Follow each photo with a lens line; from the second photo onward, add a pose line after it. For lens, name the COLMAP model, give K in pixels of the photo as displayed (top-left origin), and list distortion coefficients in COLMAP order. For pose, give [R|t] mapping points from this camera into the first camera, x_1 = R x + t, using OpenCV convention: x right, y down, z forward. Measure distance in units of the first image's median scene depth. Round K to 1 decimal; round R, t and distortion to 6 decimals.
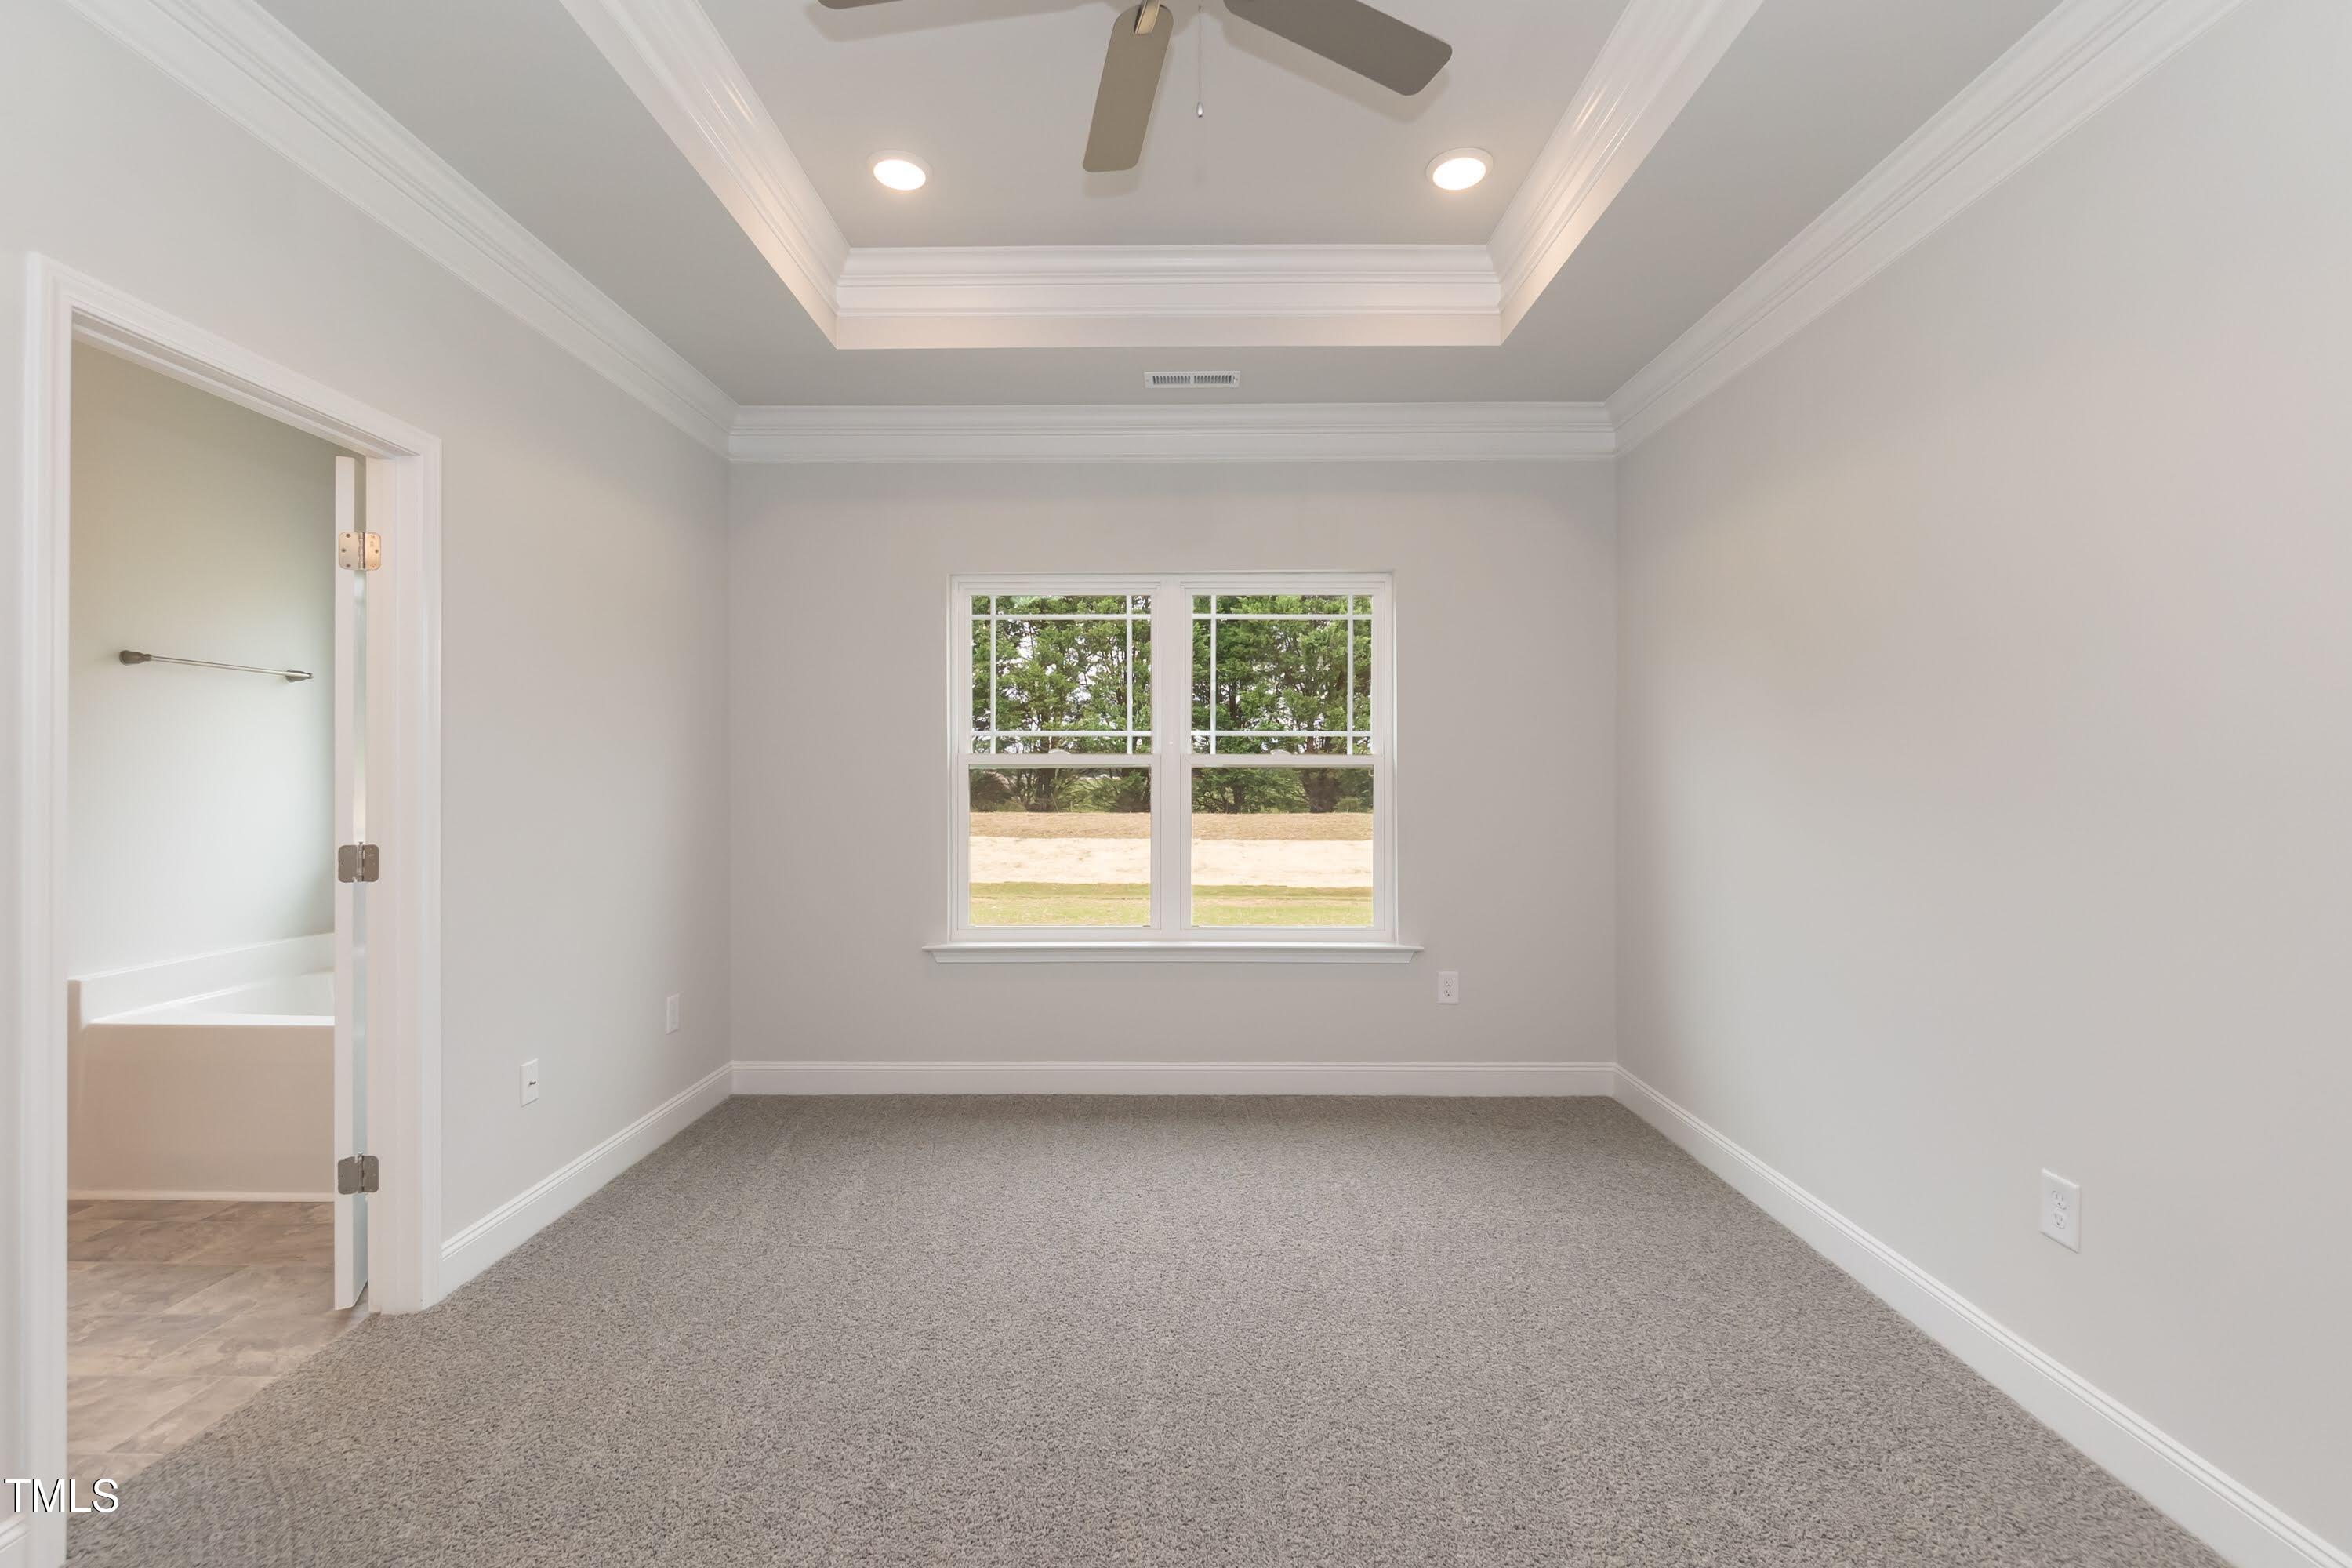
lens RADIAL K [[1019.5, 0, 1171.3], [0, 1019.5, 778.2], [0, 0, 1]] dist [-0.004215, 0.000422]
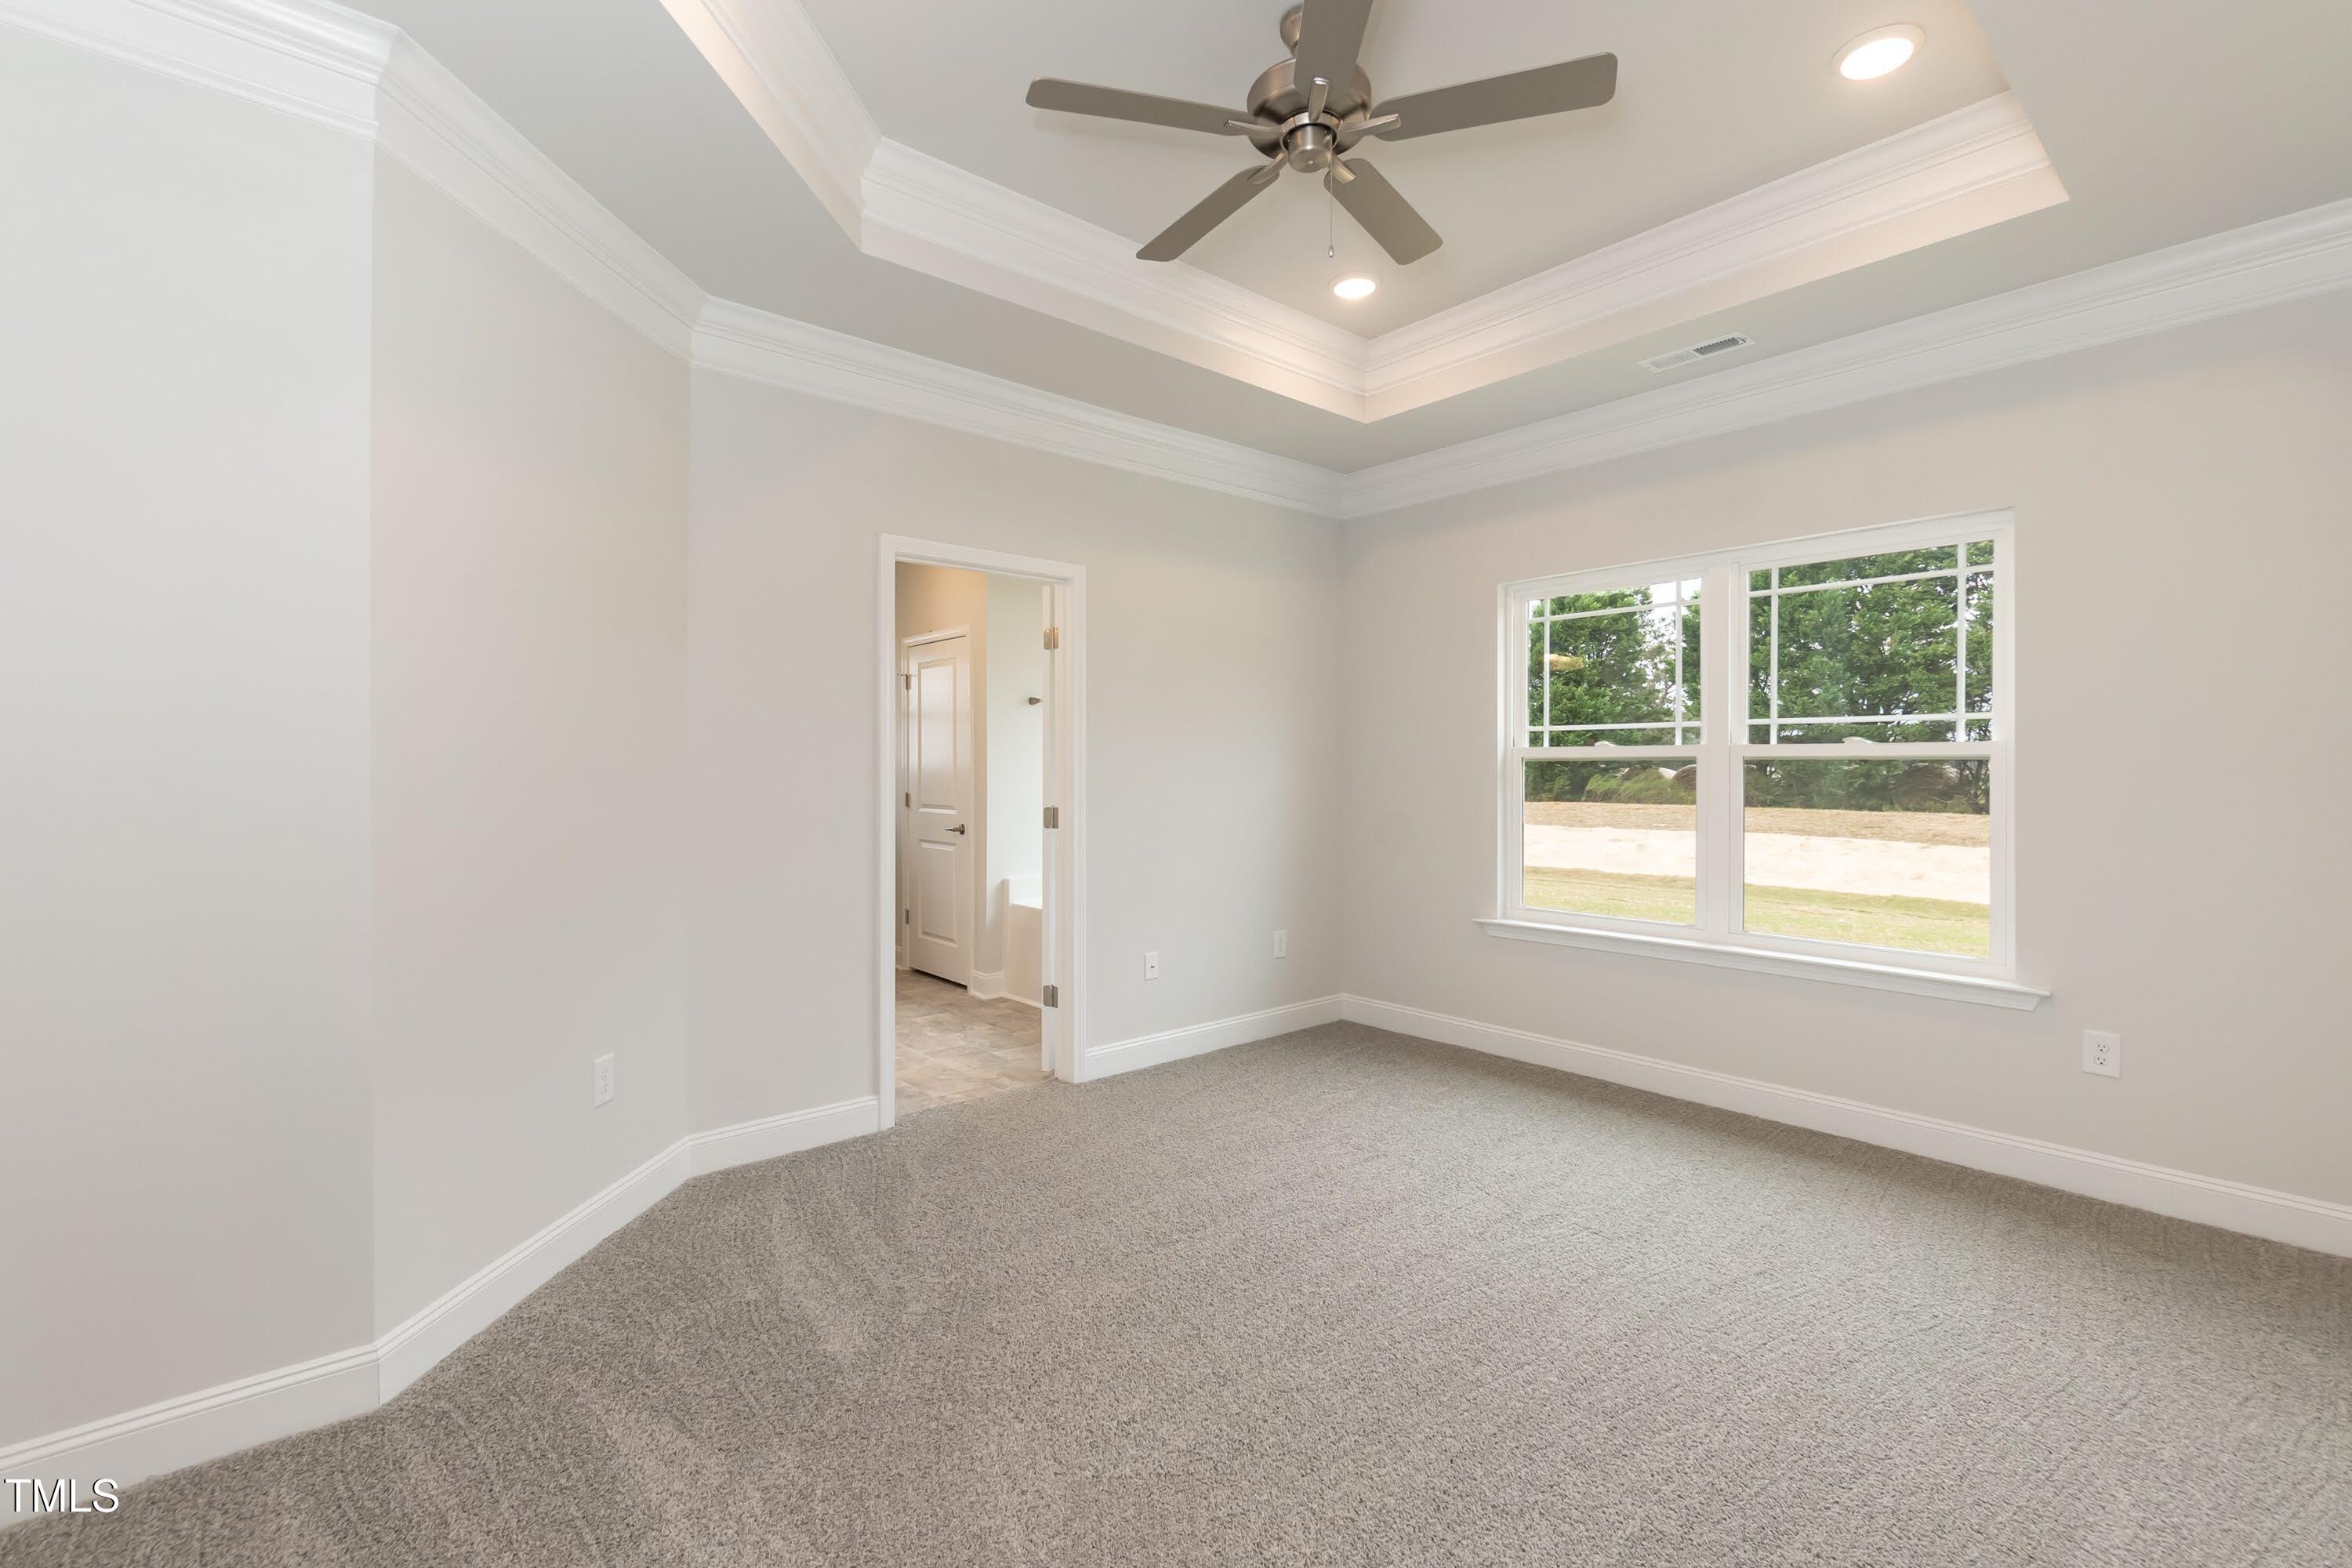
lens RADIAL K [[1038.1, 0, 1171.8], [0, 1038.1, 771.5], [0, 0, 1]] dist [0.001267, 0.000681]
pose [[0.656920, 0.003117, -0.753954, 0.400485], [-0.002210, 0.999995, 0.002209, -0.000008], [0.753957, 0.000215, 0.656924, -0.008946]]
